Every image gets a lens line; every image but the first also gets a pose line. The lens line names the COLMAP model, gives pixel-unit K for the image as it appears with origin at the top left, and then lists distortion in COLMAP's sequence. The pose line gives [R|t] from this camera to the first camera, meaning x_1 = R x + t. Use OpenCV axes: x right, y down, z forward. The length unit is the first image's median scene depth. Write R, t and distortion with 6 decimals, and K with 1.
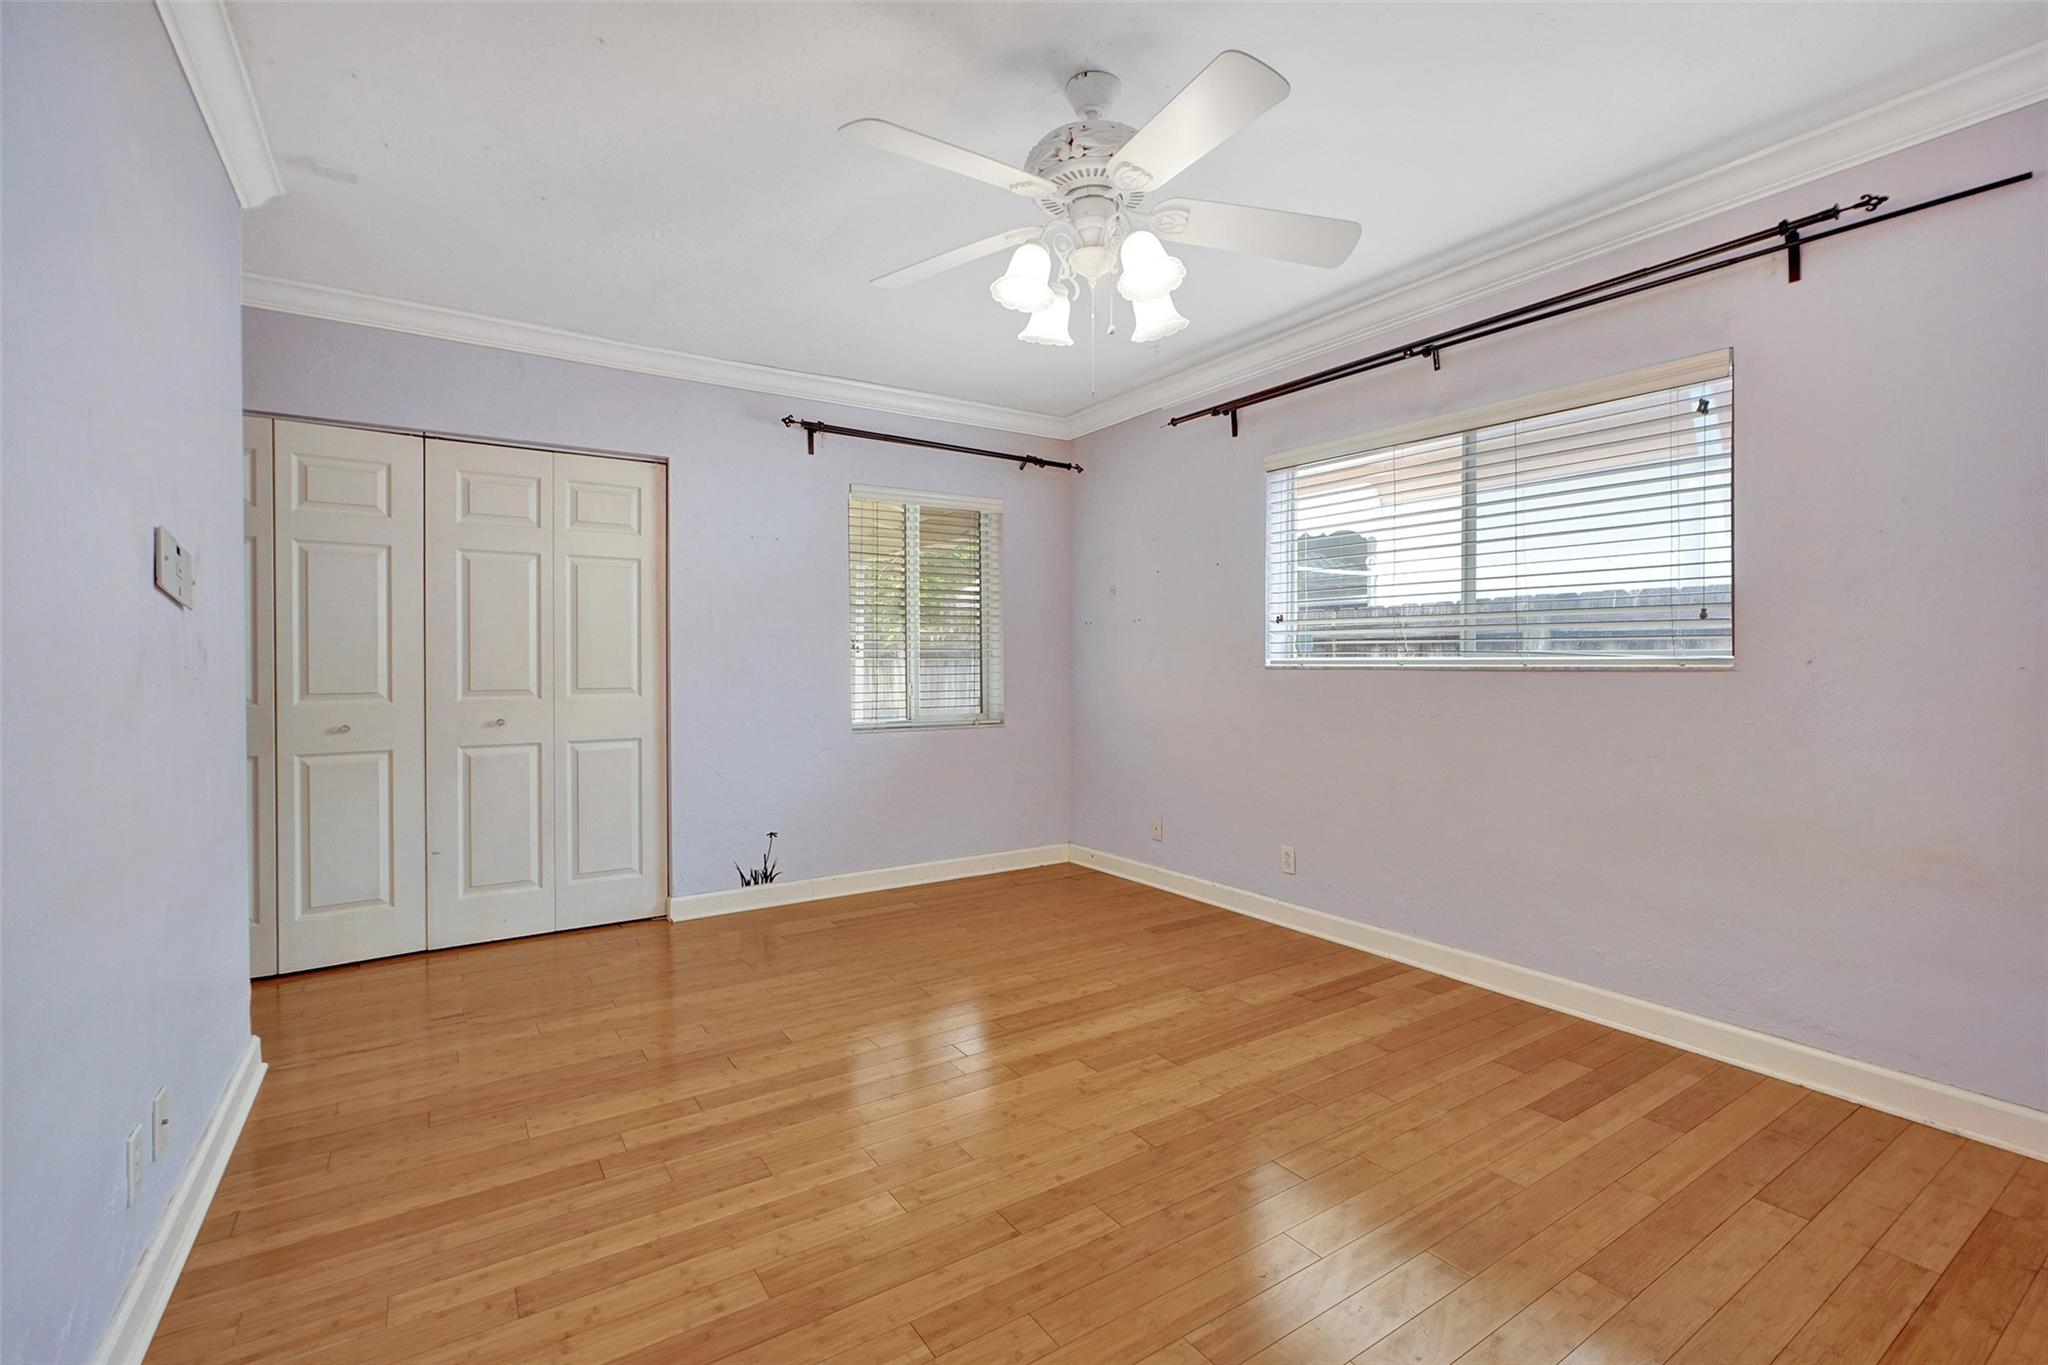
lens RADIAL K [[911.0, 0, 1028.7], [0, 911.0, 671.1], [0, 0, 1]] dist [-0.008861, 0.002781]
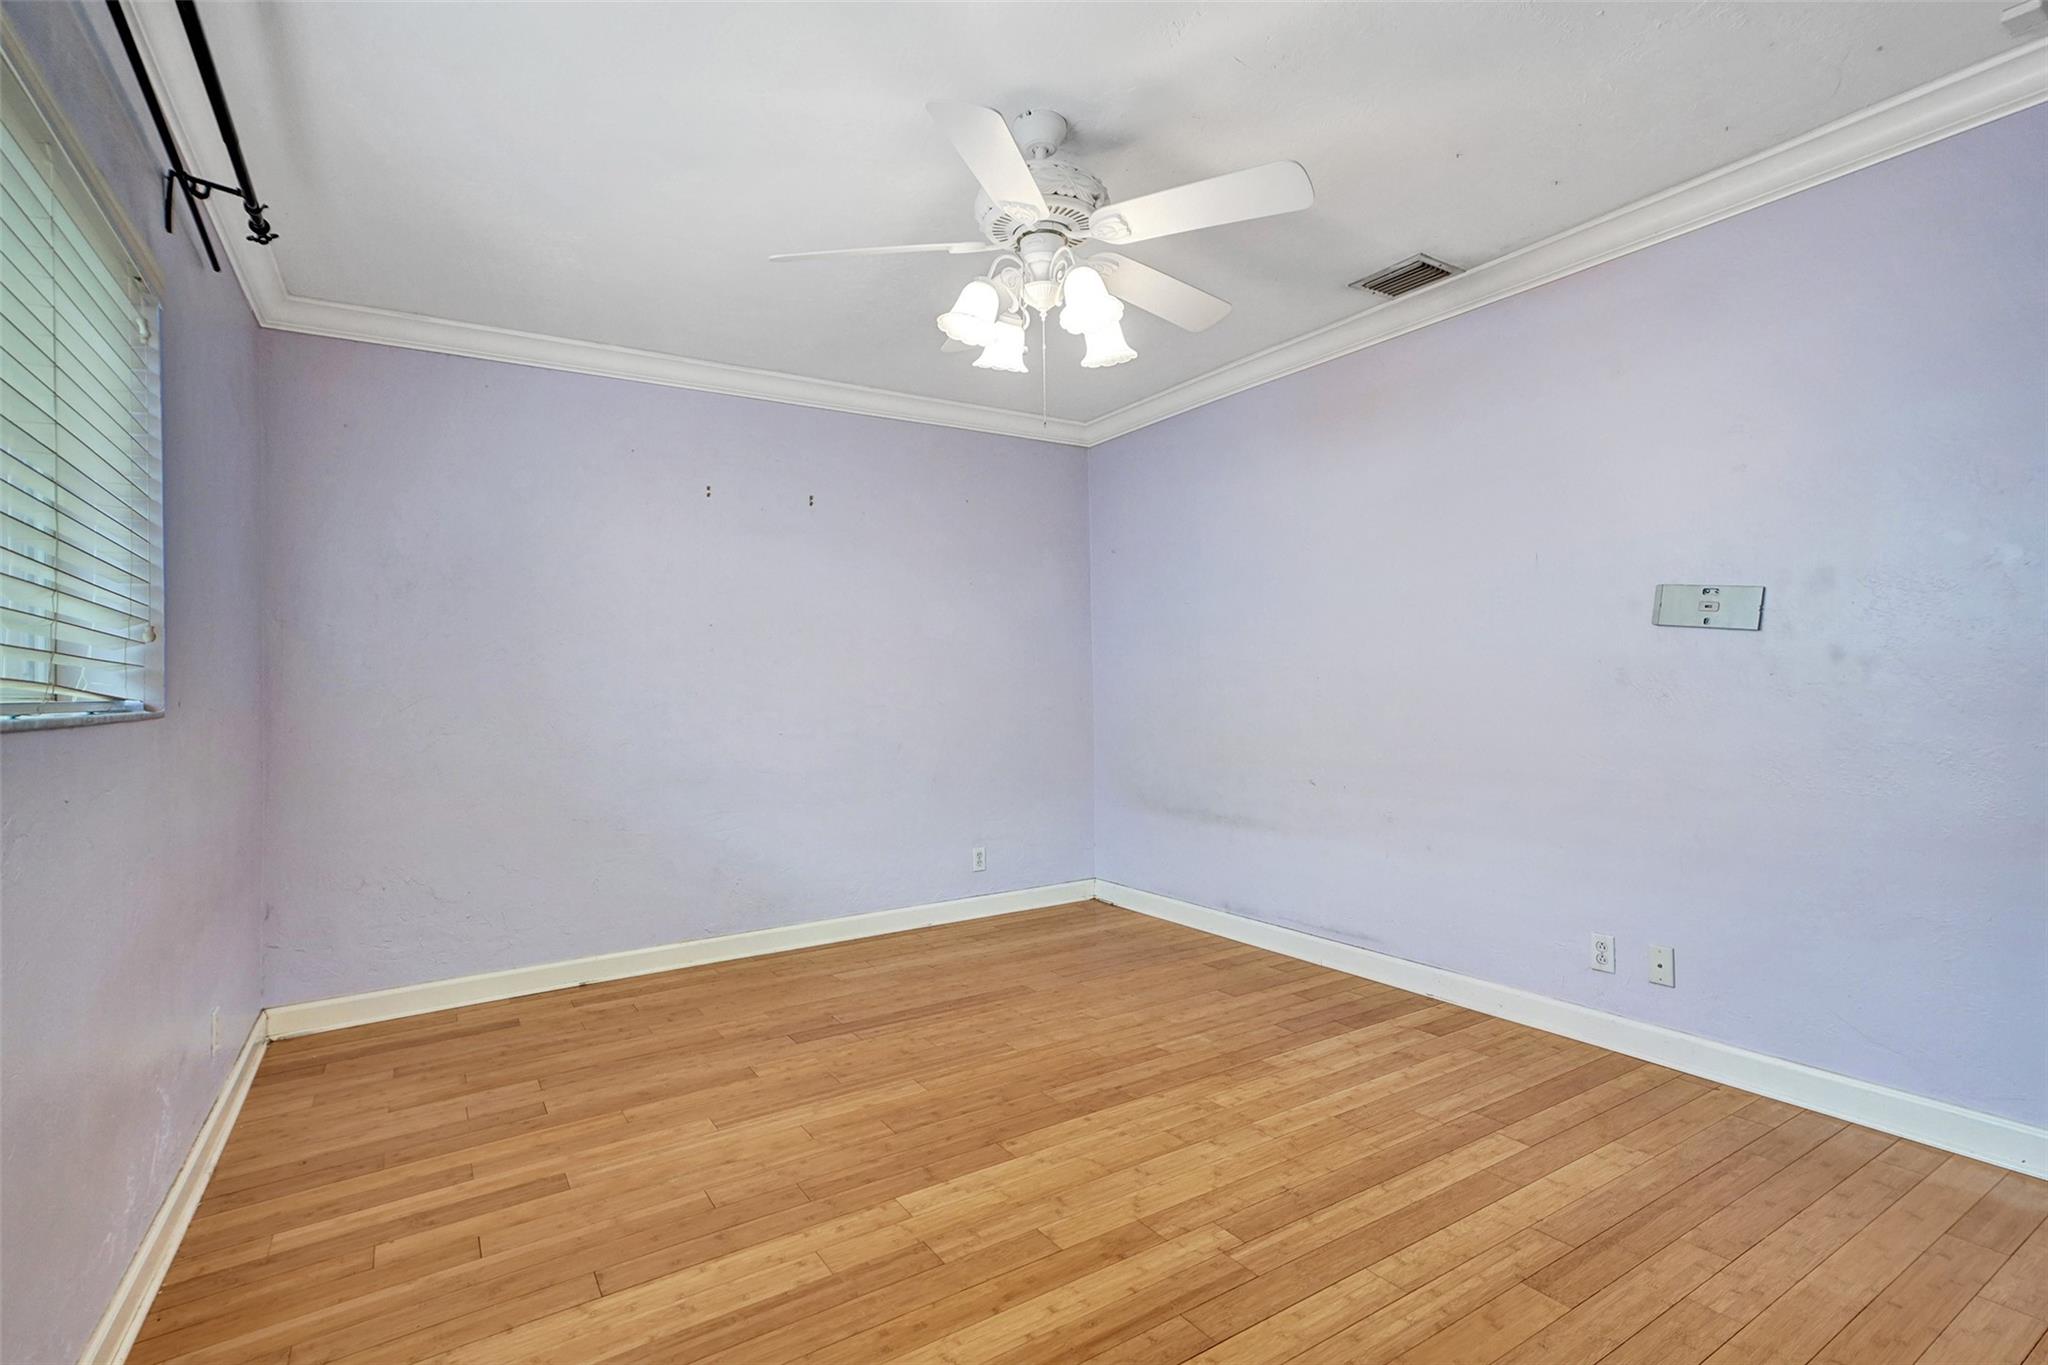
lens RADIAL K [[911.0, 0, 1021.3], [0, 911.0, 685.6], [0, 0, 1]] dist [-0.008861, 0.002781]
pose [[-0.998954, 0.028099, 0.036073, 0.057146], [0.028349, 0.999577, 0.006425, -0.016084], [-0.035877, 0.007441, -0.999329, 2.045169]]
